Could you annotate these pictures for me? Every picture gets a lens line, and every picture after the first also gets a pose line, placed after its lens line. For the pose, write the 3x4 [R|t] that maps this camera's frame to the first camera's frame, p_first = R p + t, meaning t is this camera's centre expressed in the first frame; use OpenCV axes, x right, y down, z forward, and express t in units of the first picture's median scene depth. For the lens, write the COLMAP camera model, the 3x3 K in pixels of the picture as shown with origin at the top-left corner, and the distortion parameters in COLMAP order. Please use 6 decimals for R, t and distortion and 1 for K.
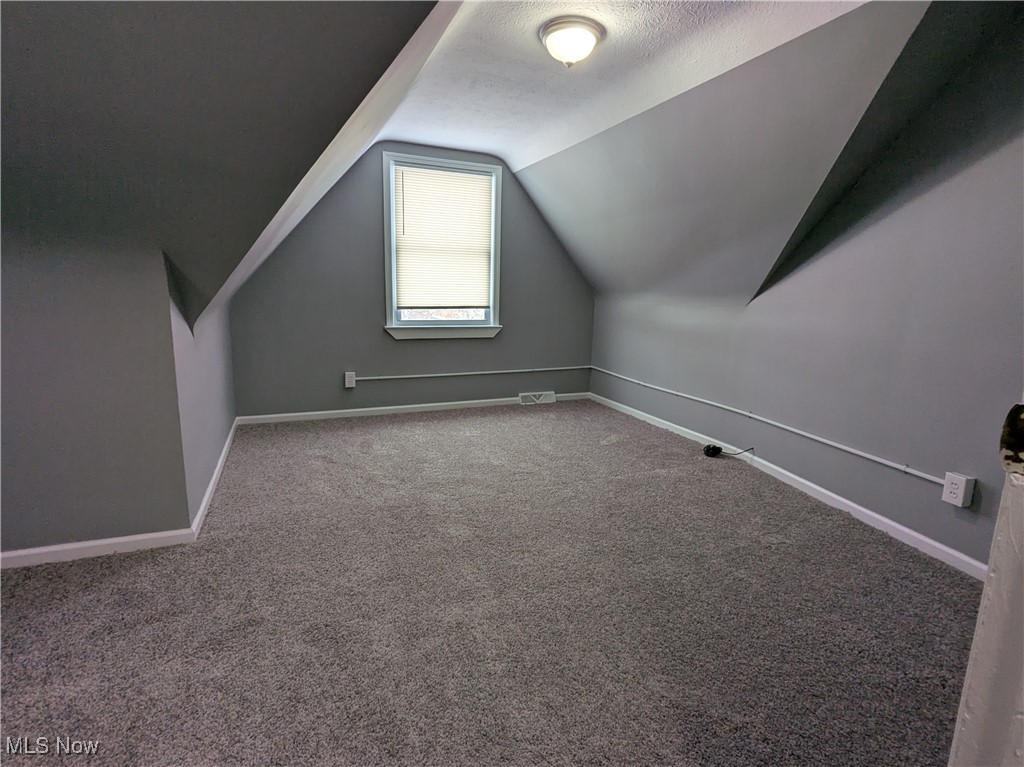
lens RADIAL K [[485.9, 0, 521.0], [0, 485.9, 381.4], [0, 0, 1]] dist [0.003759, 0.000328]
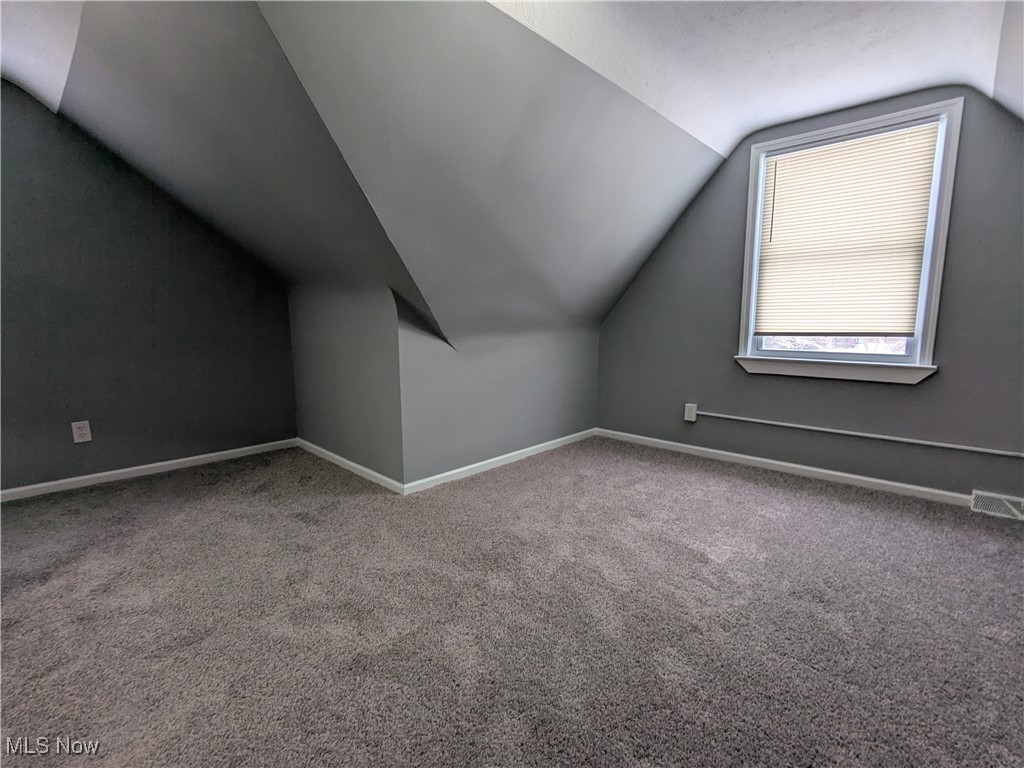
lens RADIAL K [[485.9, 0, 521.0], [0, 485.9, 381.9], [0, 0, 1]] dist [0.003759, 0.000328]
pose [[0.401765, 0.098619, -0.910417, 0.670290], [-0.153424, 0.987381, 0.039250, -0.092323], [0.902799, 0.123911, 0.411826, 0.672190]]
